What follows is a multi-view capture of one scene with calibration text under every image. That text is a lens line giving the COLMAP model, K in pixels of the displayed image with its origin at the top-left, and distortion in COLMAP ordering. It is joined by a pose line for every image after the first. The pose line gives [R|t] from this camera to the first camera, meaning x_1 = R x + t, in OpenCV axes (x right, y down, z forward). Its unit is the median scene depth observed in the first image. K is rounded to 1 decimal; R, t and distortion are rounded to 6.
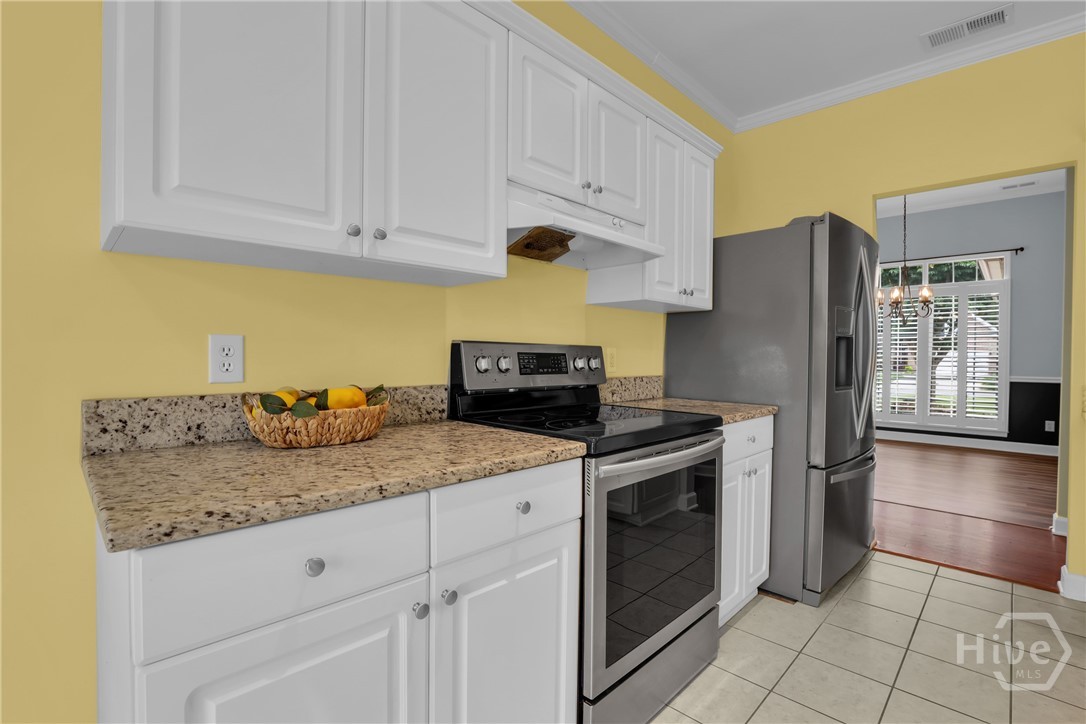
lens RADIAL K [[496.8, 0, 543.1], [0, 496.8, 360.9], [0, 0, 1]] dist [-0.020701, 0.000091]
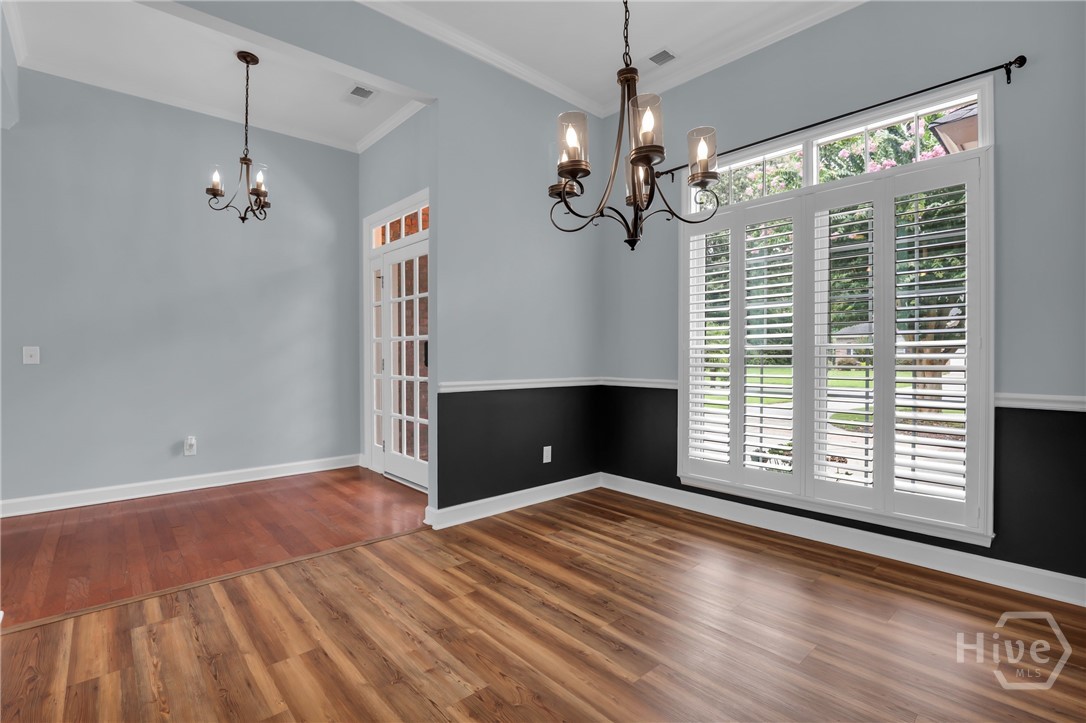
lens RADIAL K [[496.8, 0, 550.2], [0, 496.8, 358.4], [0, 0, 1]] dist [-0.020701, 0.000091]
pose [[0.999915, -0.006386, 0.011337, 0.595374], [0.006444, 0.999966, -0.005119, 0.003232], [-0.011304, 0.005191, 0.999923, 0.611874]]
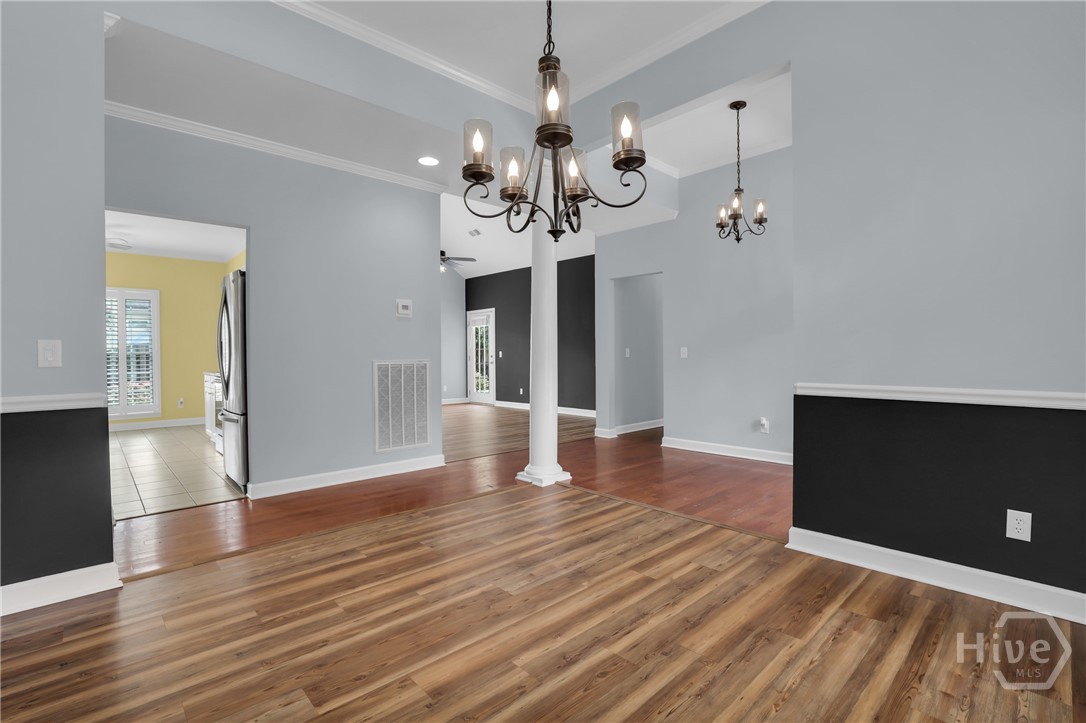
lens RADIAL K [[496.8, 0, 549.8], [0, 496.8, 363.9], [0, 0, 1]] dist [-0.020701, 0.000091]
pose [[0.035277, 0.010287, -0.999325, 2.119331], [-0.002255, 0.999945, 0.010214, 0.008668], [0.999375, 0.001894, 0.035298, 1.905302]]
